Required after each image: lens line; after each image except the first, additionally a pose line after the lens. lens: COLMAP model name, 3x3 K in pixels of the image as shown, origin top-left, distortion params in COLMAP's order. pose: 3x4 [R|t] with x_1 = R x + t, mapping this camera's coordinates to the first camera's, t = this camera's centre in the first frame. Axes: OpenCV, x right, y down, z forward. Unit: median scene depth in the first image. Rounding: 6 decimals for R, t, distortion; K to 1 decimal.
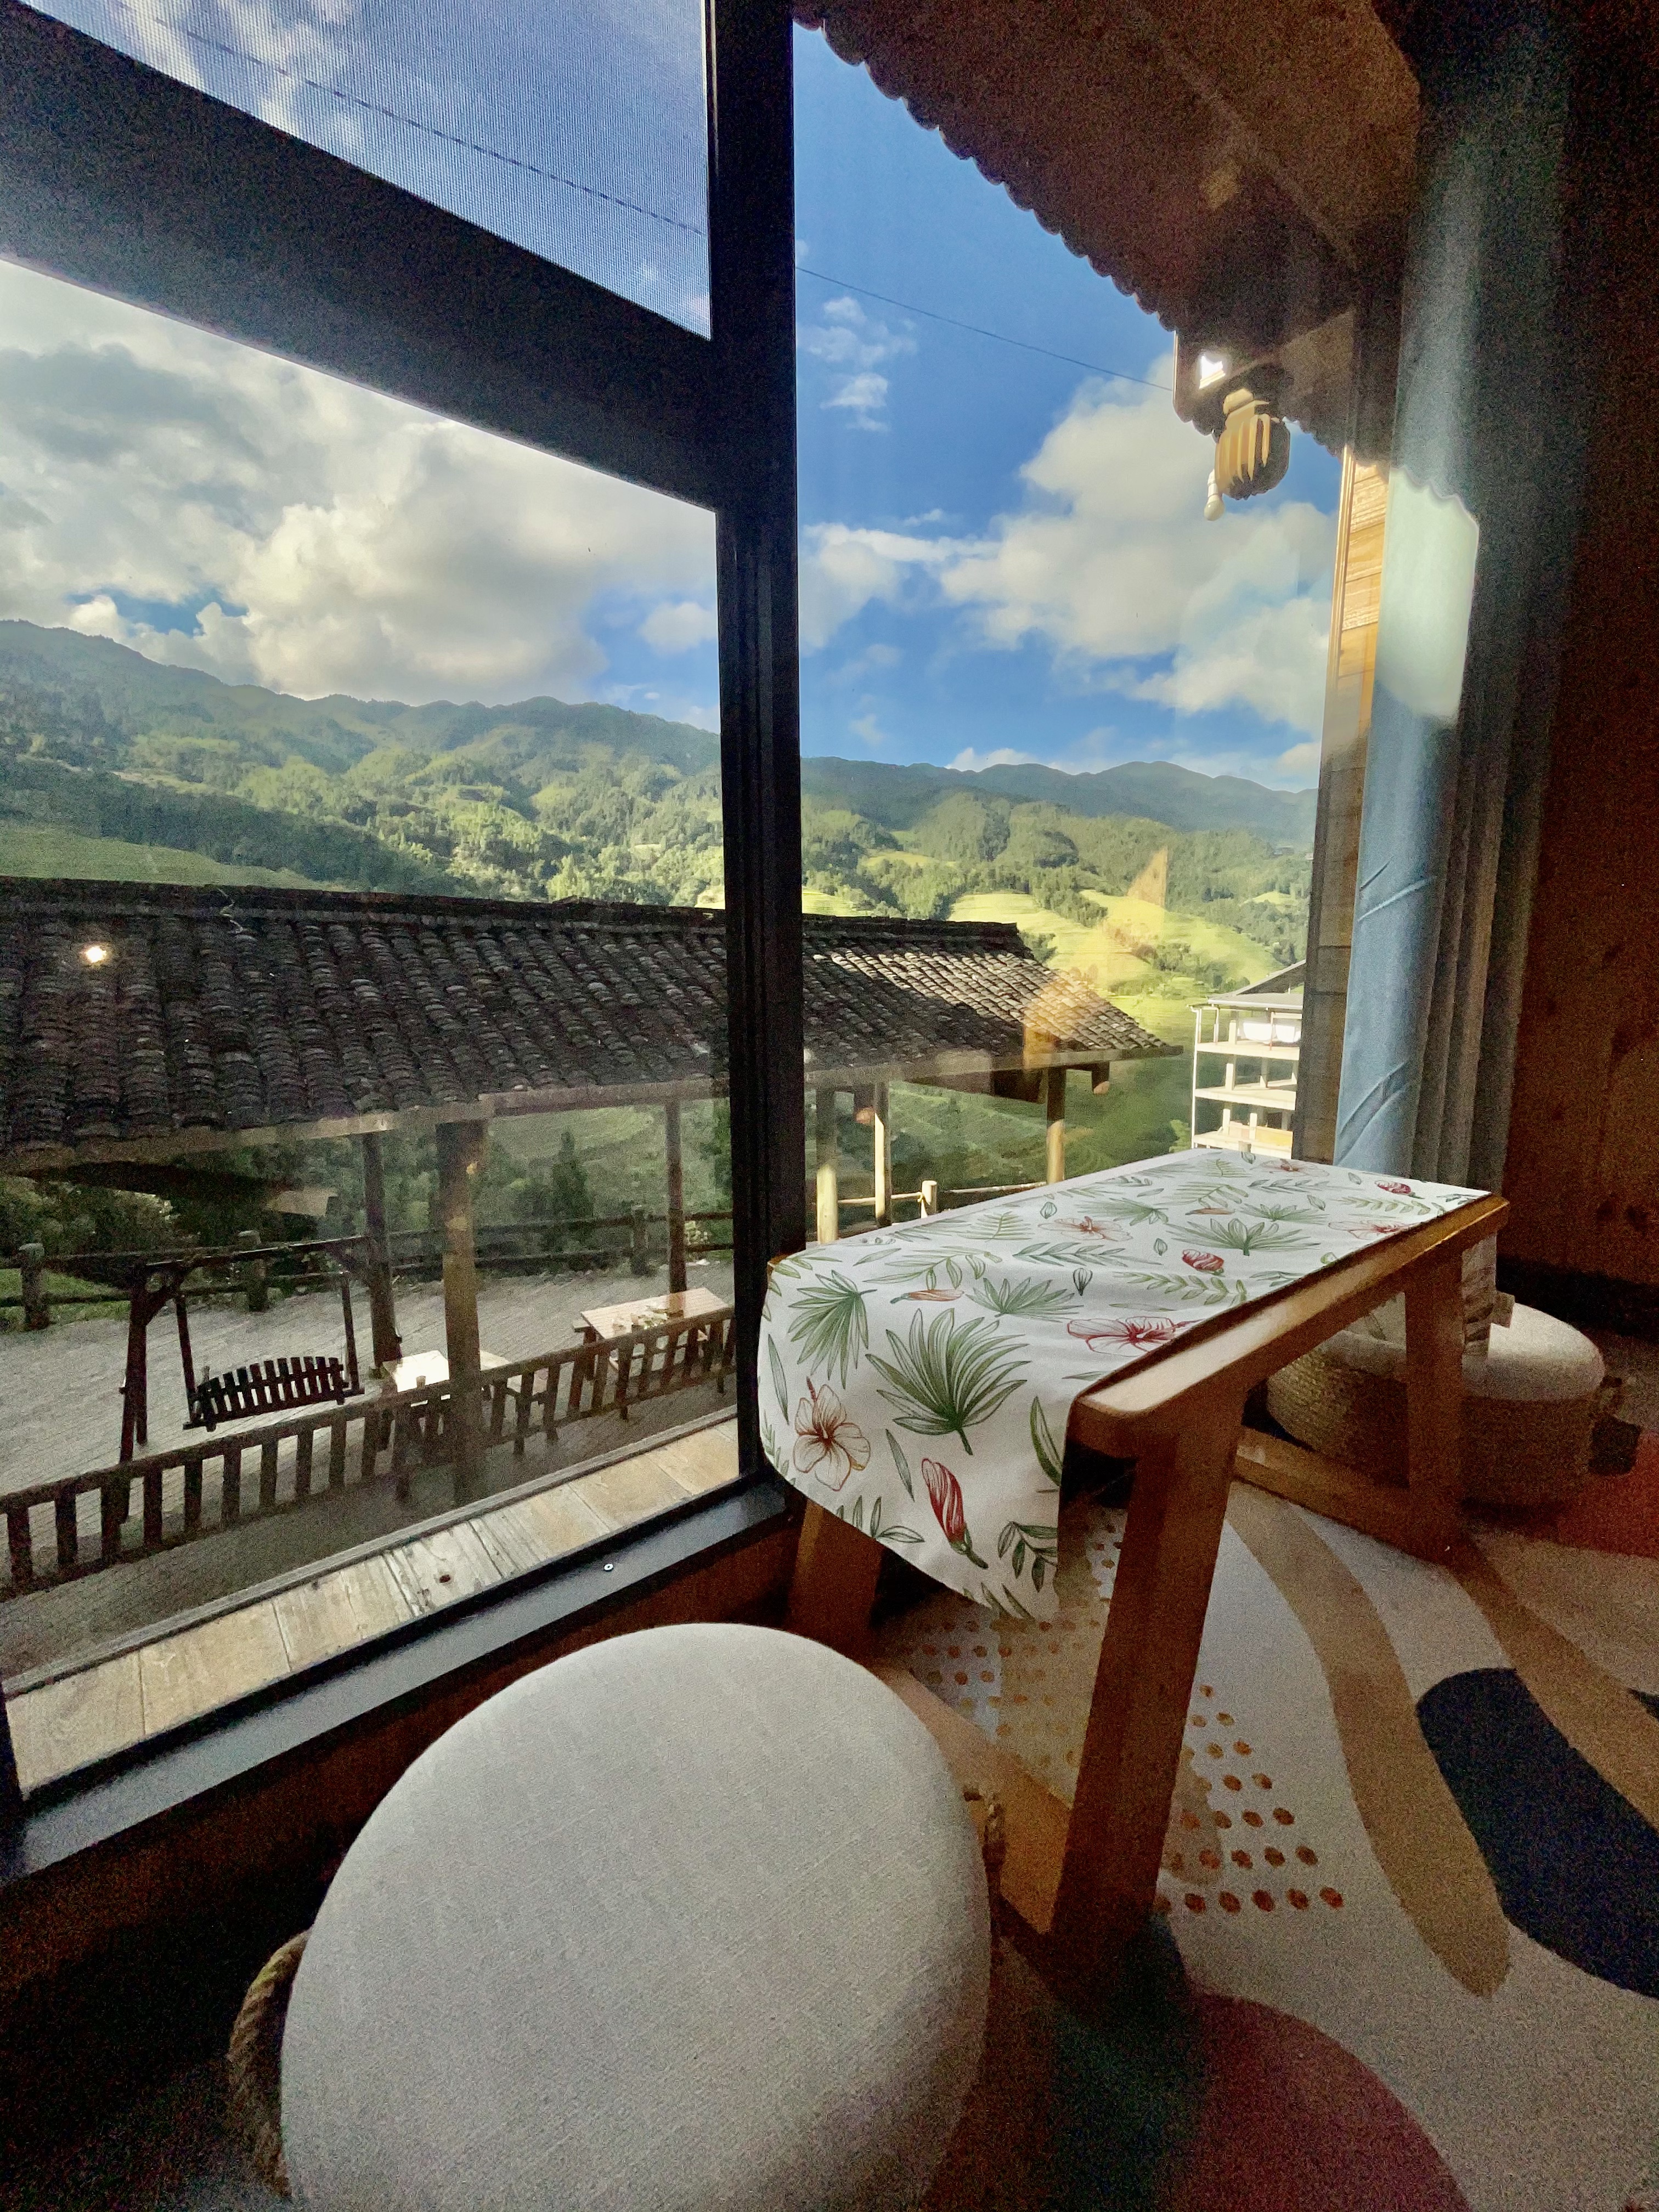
lens RADIAL K [[895.2, 0, 824.4], [0, 895.2, 1103.9], [0, 0, 1]] dist [-0.004574, -0.000178]
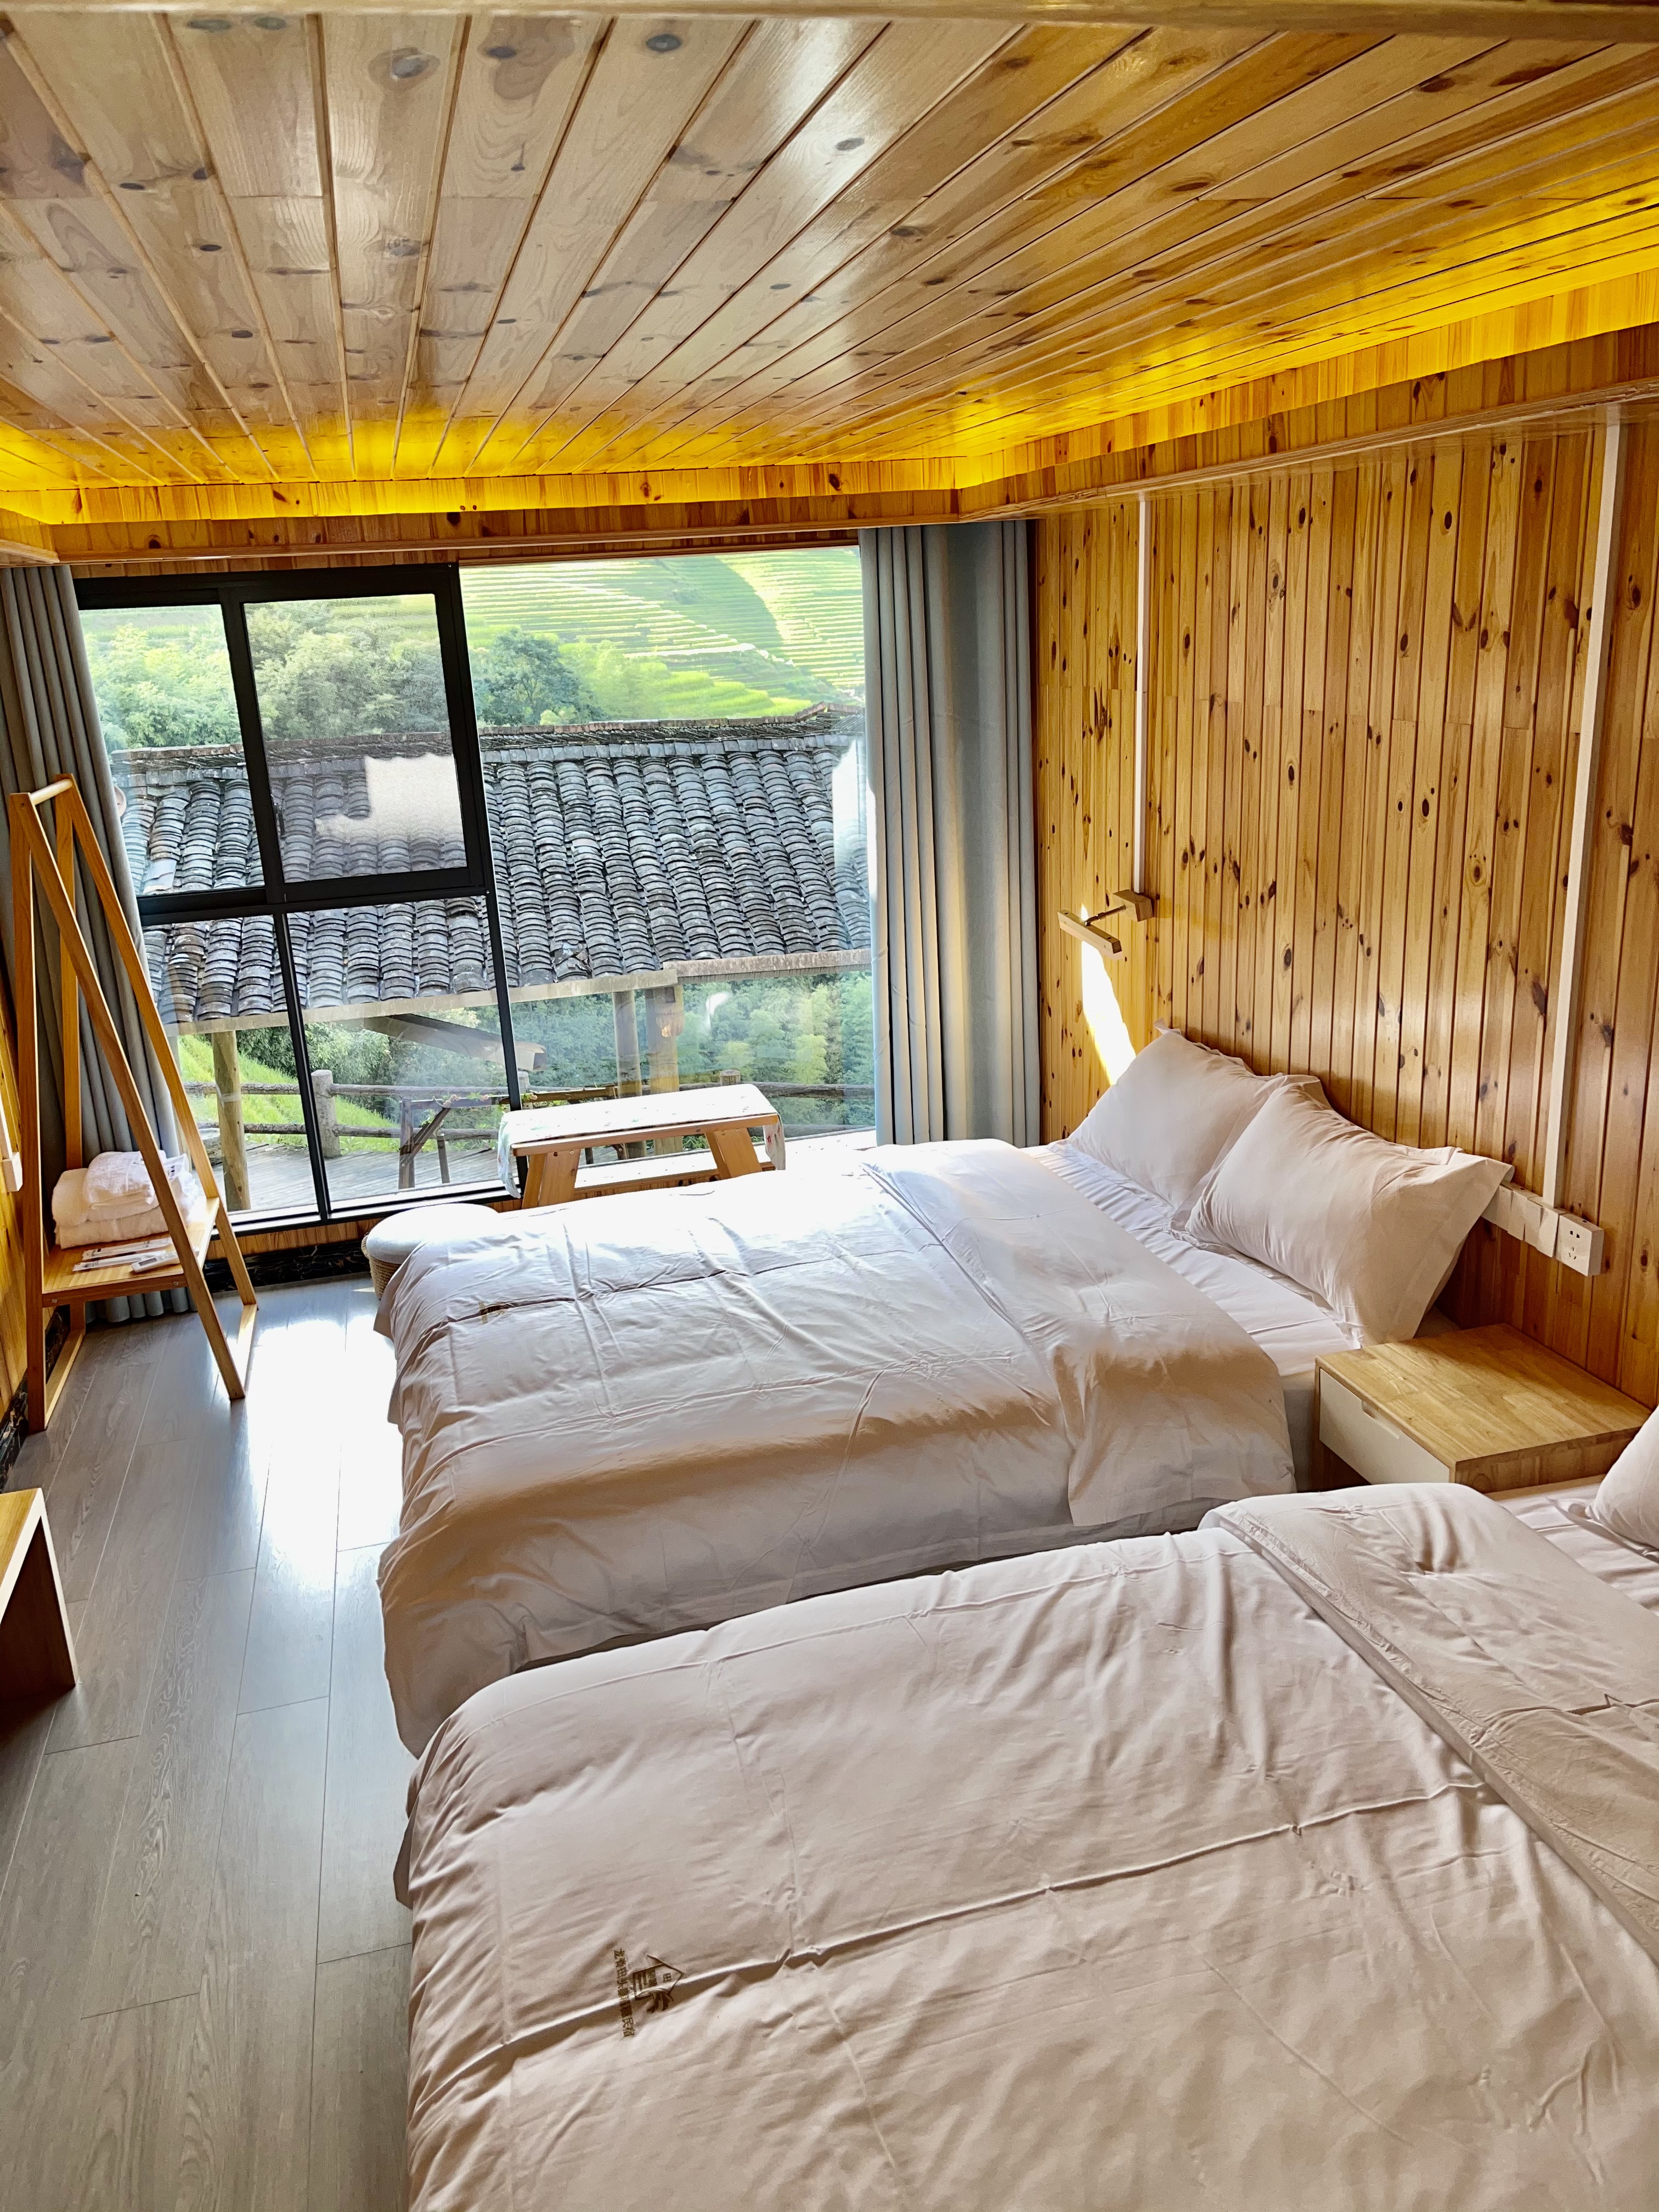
lens RADIAL K [[1662.1, 0, 834.9], [0, 1662.1, 1108.1], [0, 0, 1]] dist [0.089463, -0.063960]
pose [[0.908129, 0.074776, -0.411959, 0.497614], [-0.014733, 0.989020, 0.147043, -0.108729], [0.418432, -0.127464, 0.899260, -0.551734]]
